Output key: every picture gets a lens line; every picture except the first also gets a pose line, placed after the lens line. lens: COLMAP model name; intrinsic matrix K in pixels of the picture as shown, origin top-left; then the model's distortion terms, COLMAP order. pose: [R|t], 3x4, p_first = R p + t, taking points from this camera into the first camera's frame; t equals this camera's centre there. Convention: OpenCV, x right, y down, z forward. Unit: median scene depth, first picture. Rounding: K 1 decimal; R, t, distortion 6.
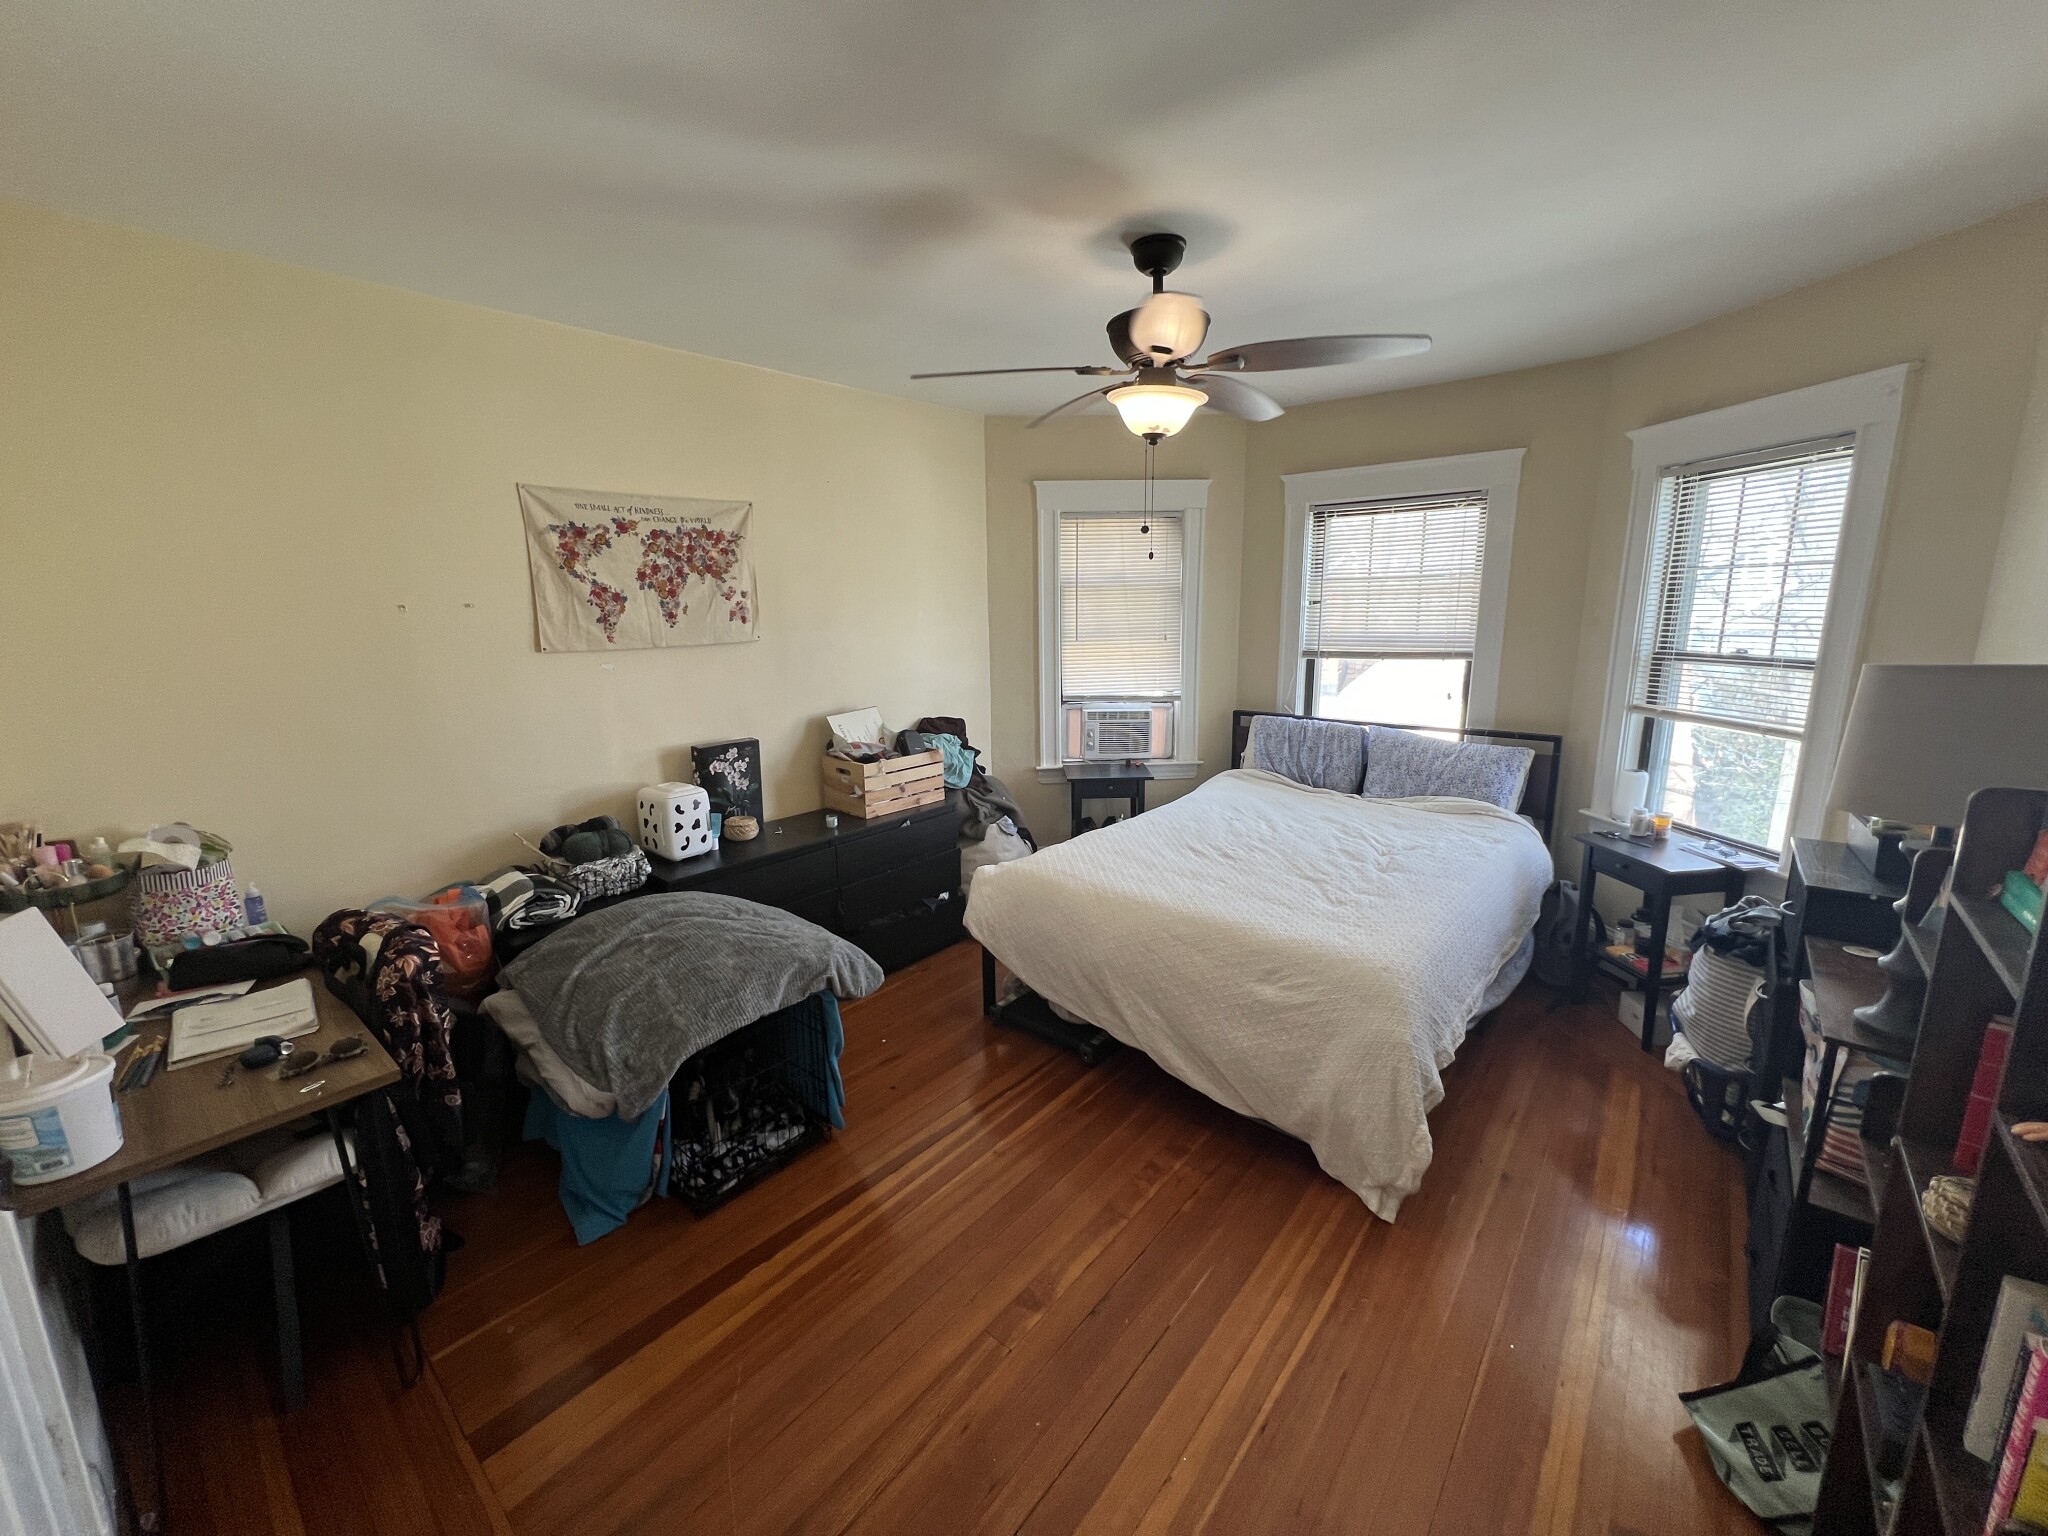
lens RADIAL K [[818.3, 0, 1021.3], [0, 818.3, 768.3], [0, 0, 1]] dist [-0.000896, 0.000442]
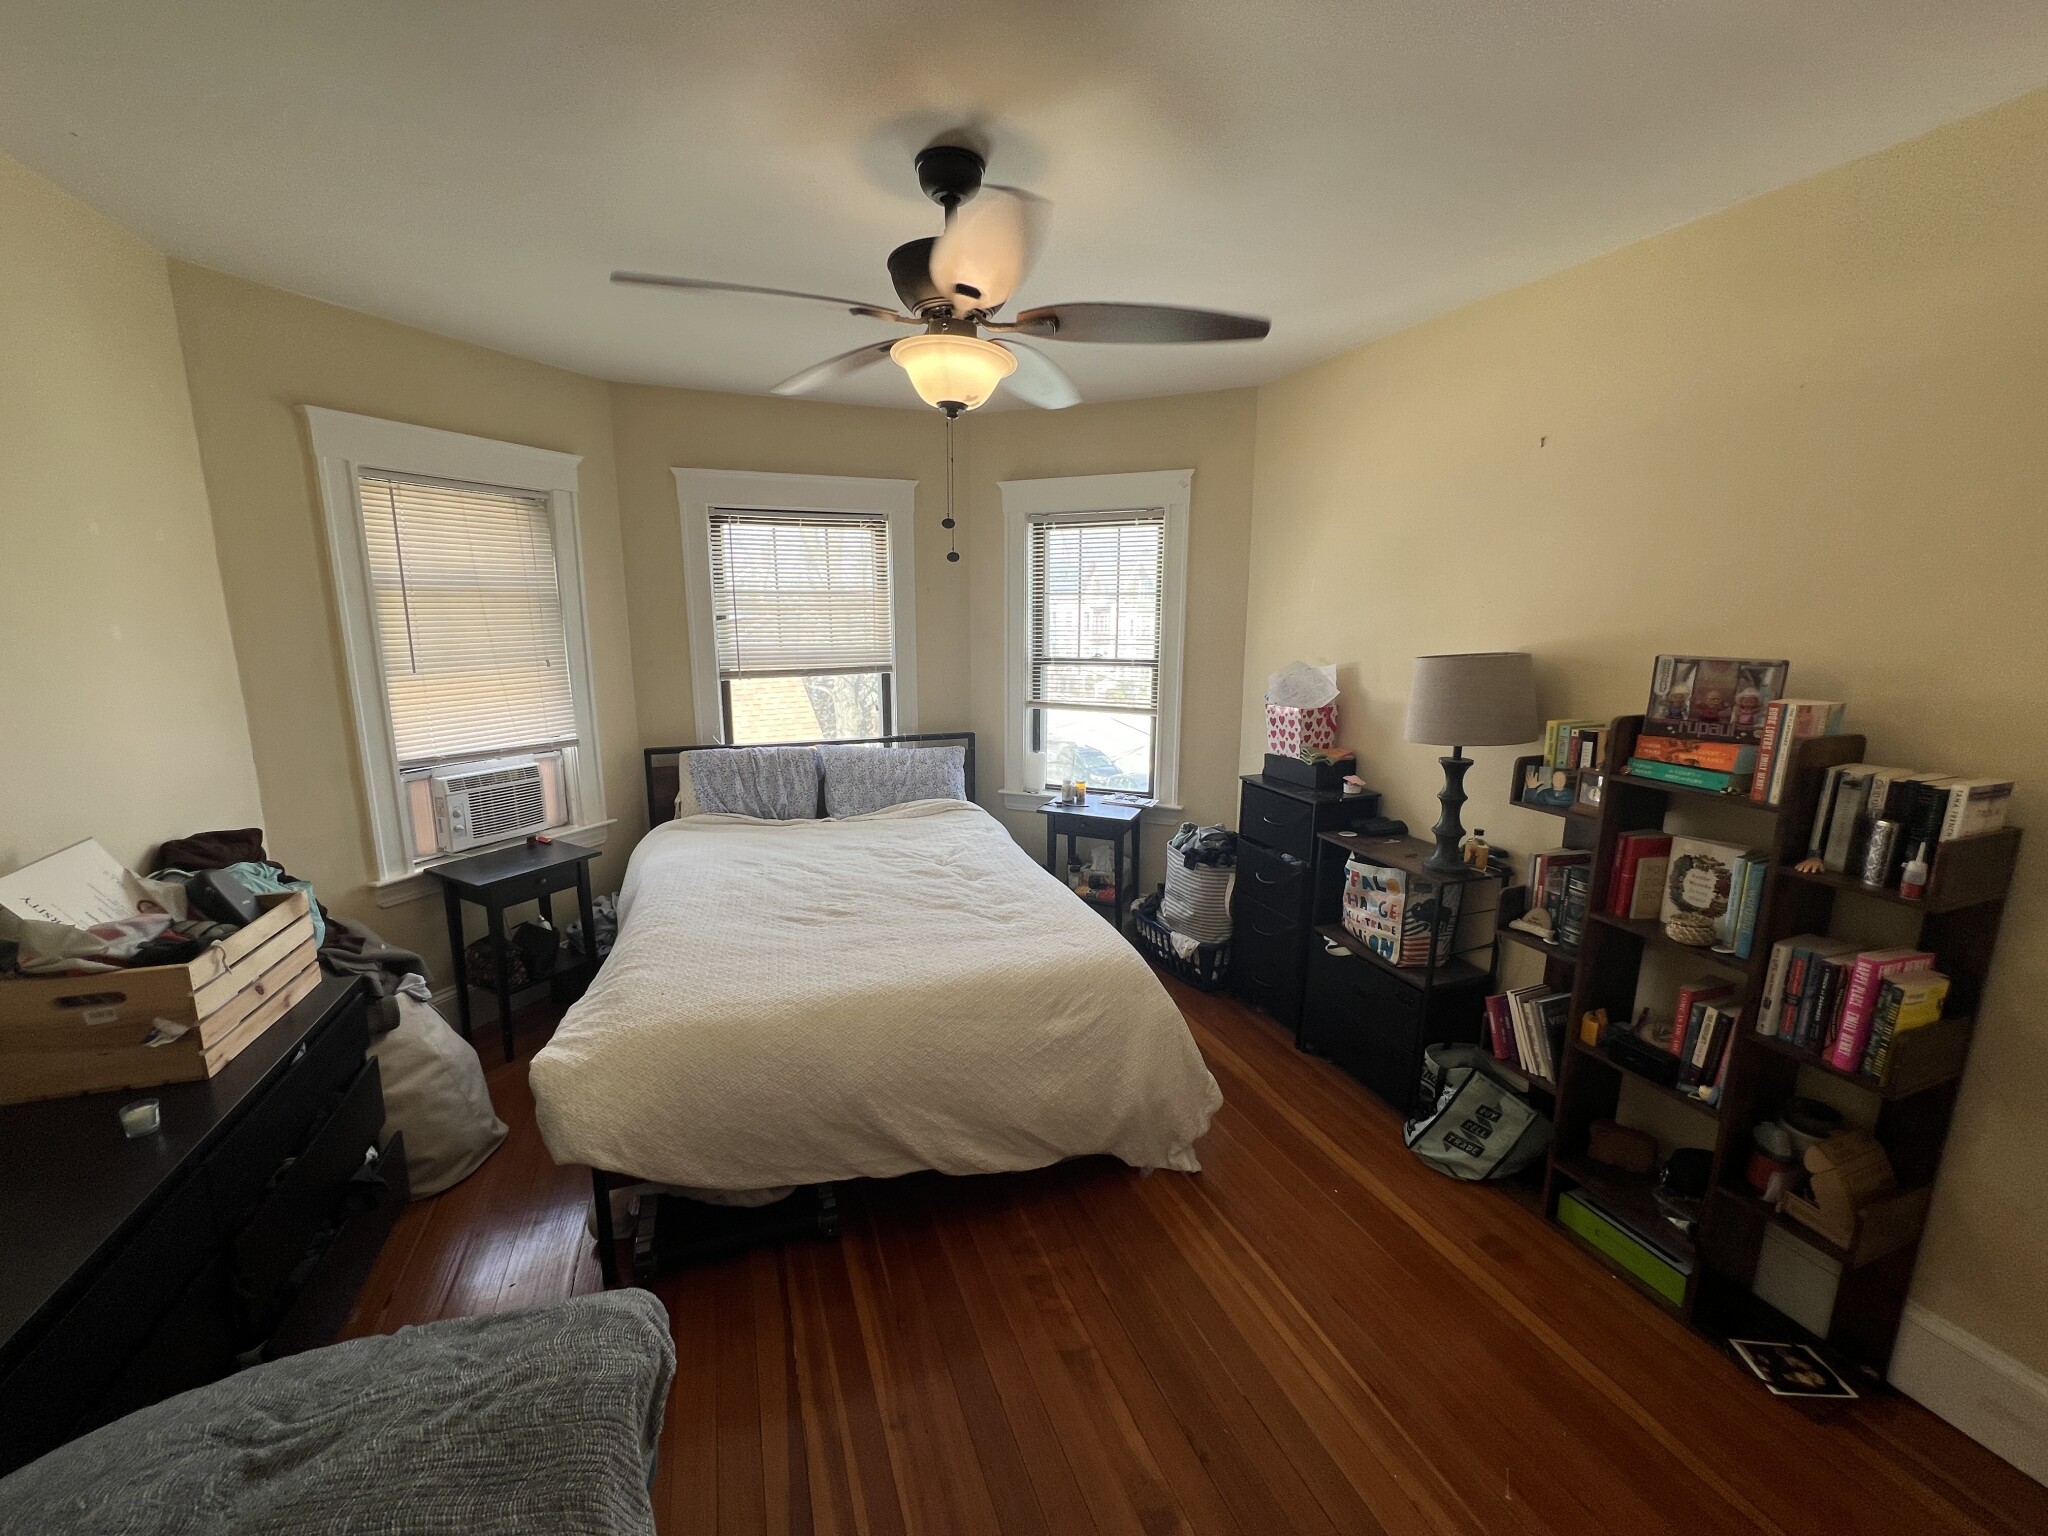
lens RADIAL K [[818.3, 0, 1021.3], [0, 818.3, 768.3], [0, 0, 1]] dist [-0.000896, 0.000442]
pose [[0.486905, -0.148852, 0.860678, -0.368925], [0.165966, 0.983187, 0.076148, -0.074810], [-0.857542, 0.105766, 0.503423, 0.393984]]
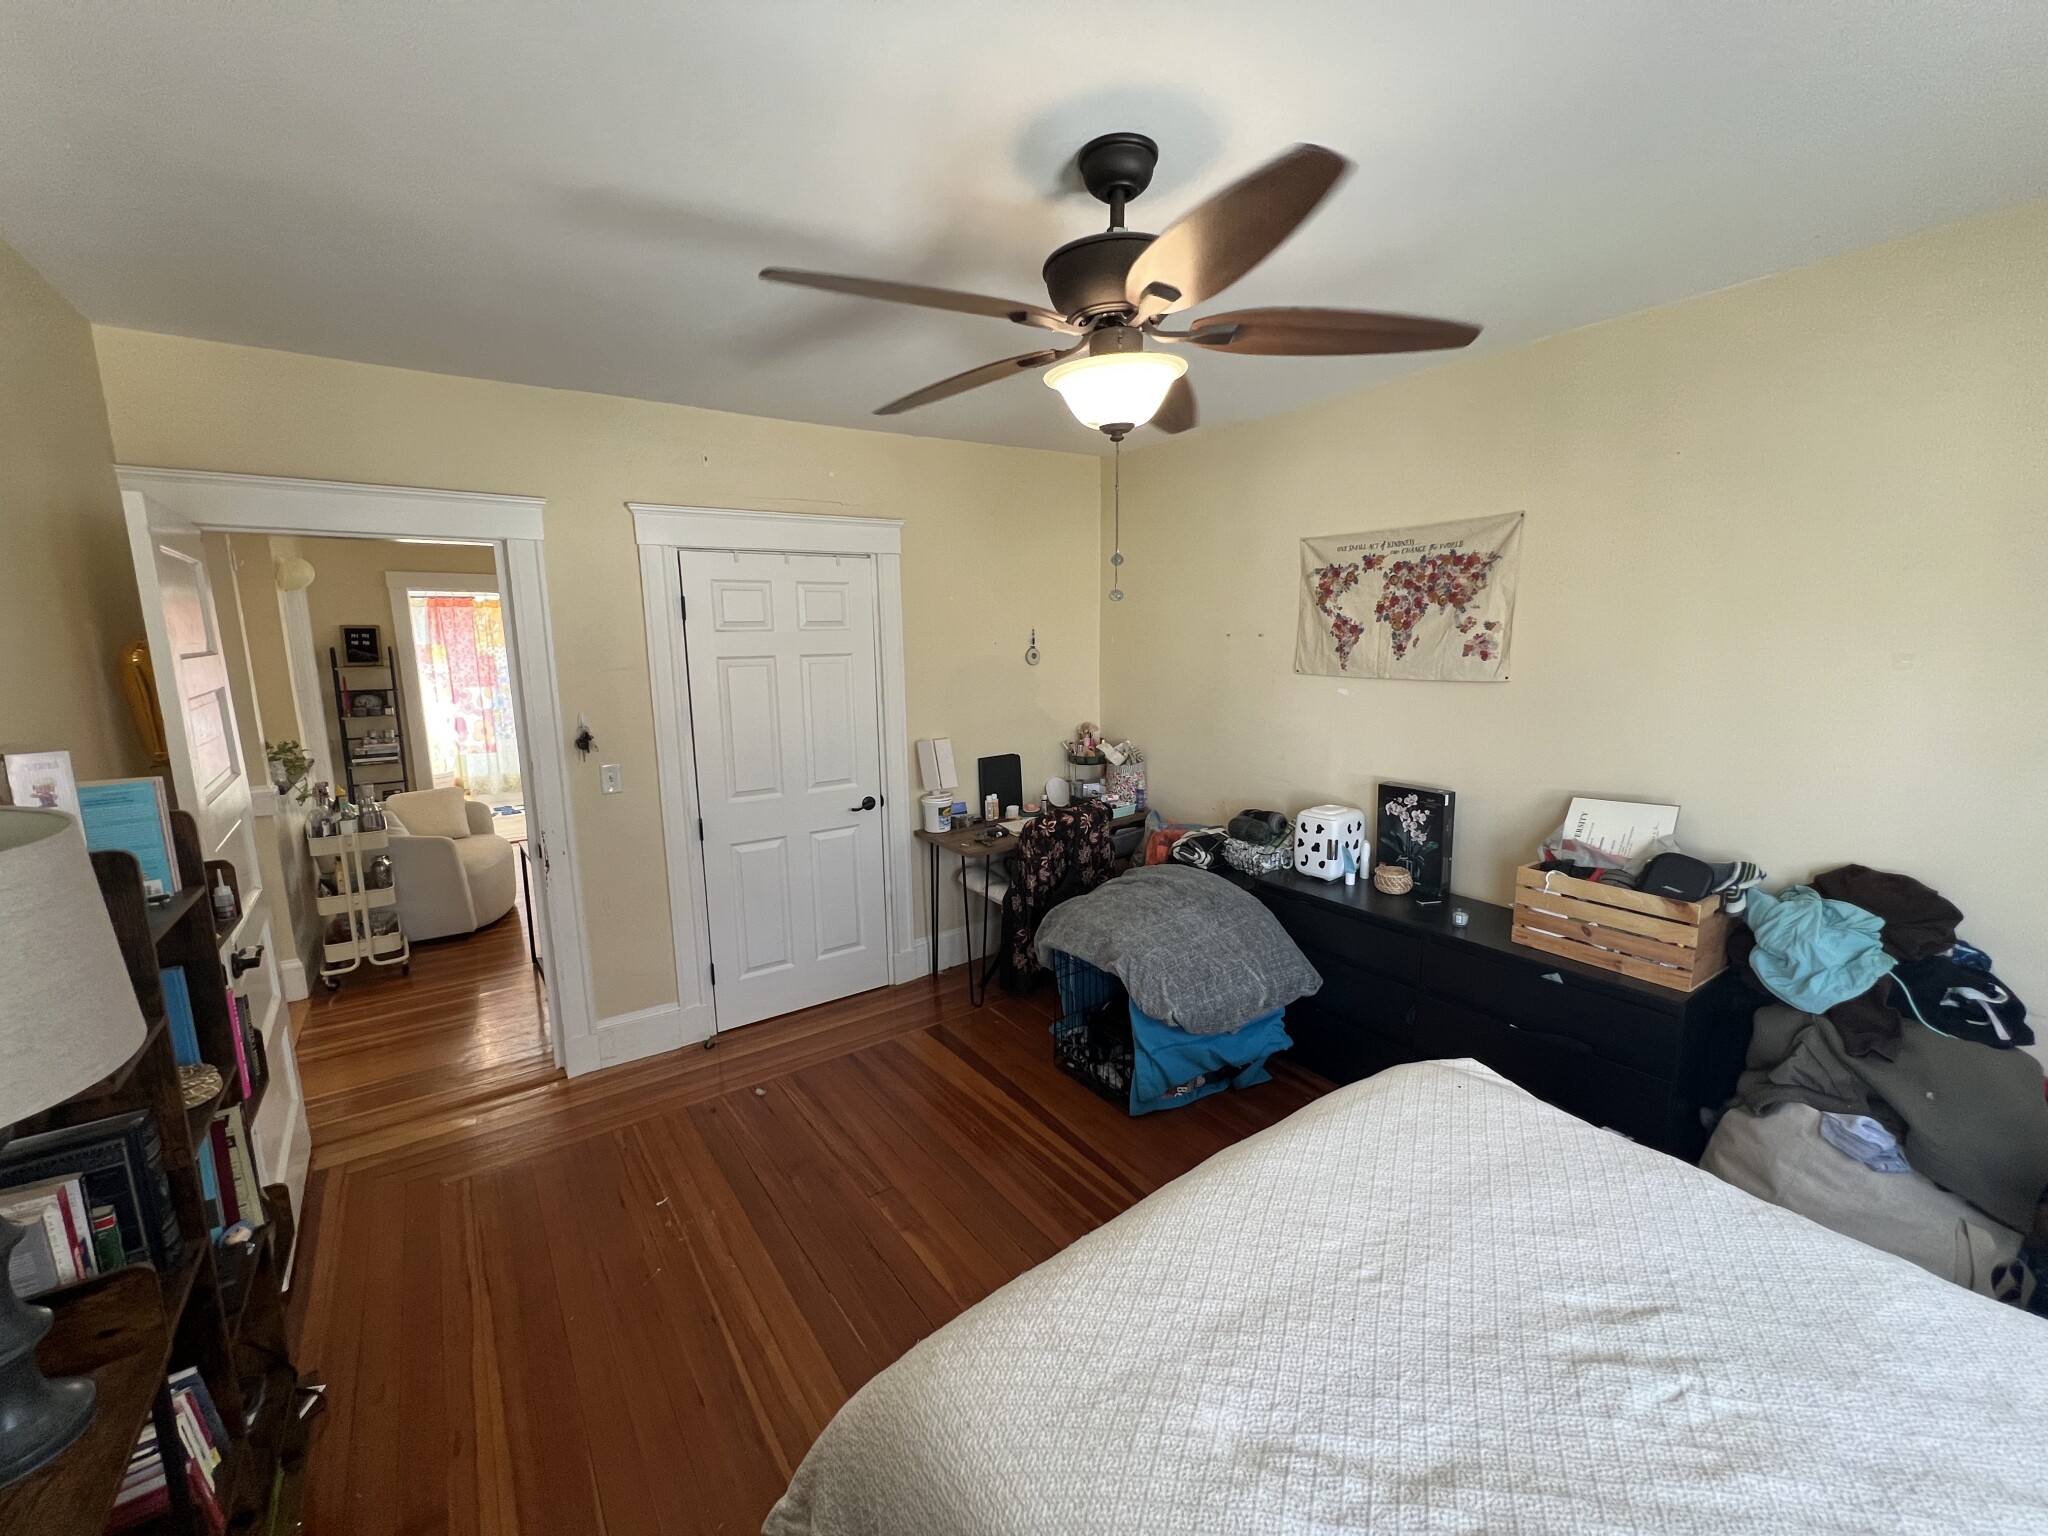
lens RADIAL K [[818.3, 0, 1021.3], [0, 818.3, 768.3], [0, 0, 1]] dist [-0.000896, 0.000442]
pose [[-0.241668, 0.182261, -0.953089, 0.619608], [-0.178531, 0.957084, 0.228293, -0.184425], [0.953794, 0.225327, -0.198757, 0.766955]]
